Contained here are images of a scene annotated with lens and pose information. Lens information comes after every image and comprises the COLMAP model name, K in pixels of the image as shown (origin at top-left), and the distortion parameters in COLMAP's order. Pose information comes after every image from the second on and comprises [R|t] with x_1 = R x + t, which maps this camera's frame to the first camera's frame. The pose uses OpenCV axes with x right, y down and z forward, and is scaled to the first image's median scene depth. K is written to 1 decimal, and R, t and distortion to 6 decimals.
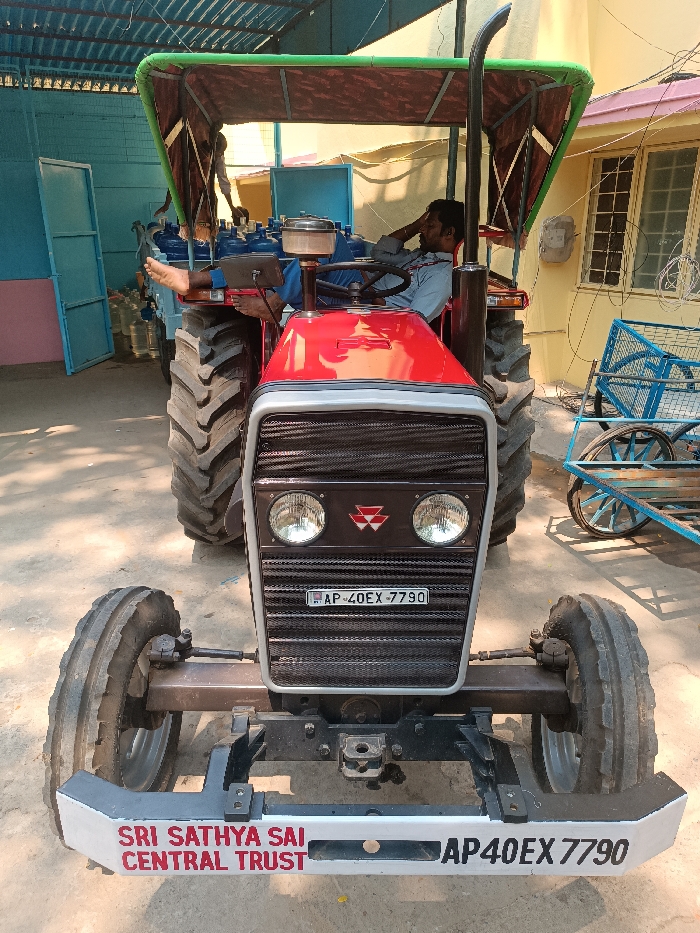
lens RADIAL K [[679.9, 0, 346.4], [0, 679.9, 464.1], [0, 0, 1]] dist [-0.008097, -0.008150]
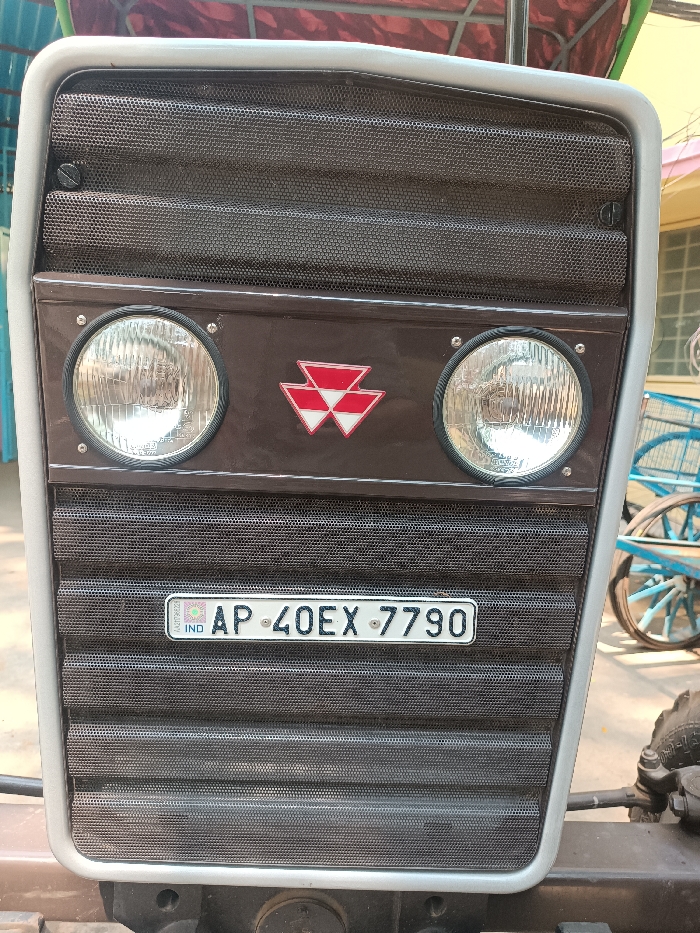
lens RADIAL K [[679.9, 0, 357.9], [0, 679.9, 469.4], [0, 0, 1]] dist [-0.008097, -0.008150]
pose [[0.998345, 0.037189, 0.043872, 0.031178], [-0.027117, 0.977077, -0.211154, 0.193587], [-0.050719, 0.209614, 0.976468, 0.597078]]
